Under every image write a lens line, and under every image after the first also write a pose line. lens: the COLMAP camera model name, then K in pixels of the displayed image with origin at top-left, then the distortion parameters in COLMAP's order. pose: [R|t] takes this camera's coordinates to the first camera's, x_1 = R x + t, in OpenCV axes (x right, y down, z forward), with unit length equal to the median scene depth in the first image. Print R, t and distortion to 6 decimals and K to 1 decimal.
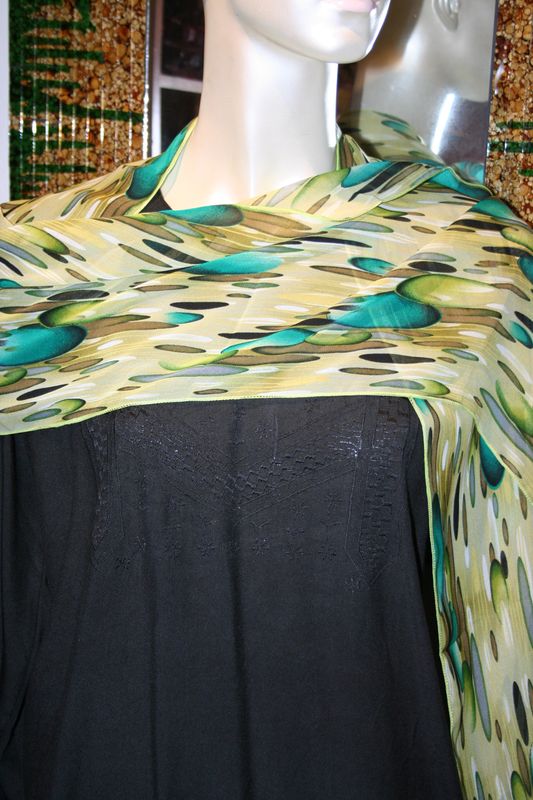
lens RADIAL K [[1260.4, 0, 270.3], [0, 1260.4, 398.1], [0, 0, 1]] dist [-0.018751, 0.124637]
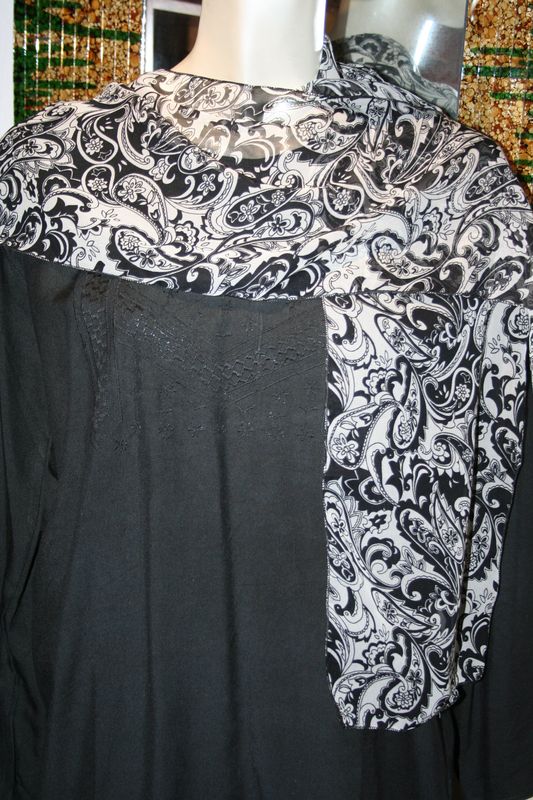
lens RADIAL K [[1260.4, 0, 270.3], [0, 1260.4, 398.1], [0, 0, 1]] dist [-0.018751, 0.124637]
pose [[0.999794, 0.015713, 0.012860, -0.000597], [-0.016368, 0.998489, 0.052461, 0.023220], [-0.012016, -0.052660, 0.998540, -0.077864]]
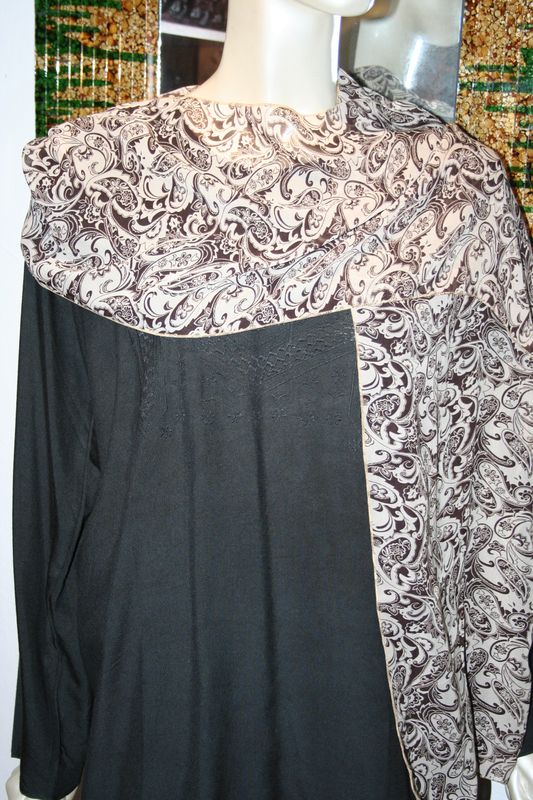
lens RADIAL K [[1260.4, 0, 270.3], [0, 1260.4, 398.1], [0, 0, 1]] dist [-0.018751, 0.124637]
pose [[0.998511, -0.007810, 0.053982, -0.061048], [0.005455, 0.999032, 0.043642, 0.035367], [-0.054271, -0.043282, 0.997588, -0.159531]]
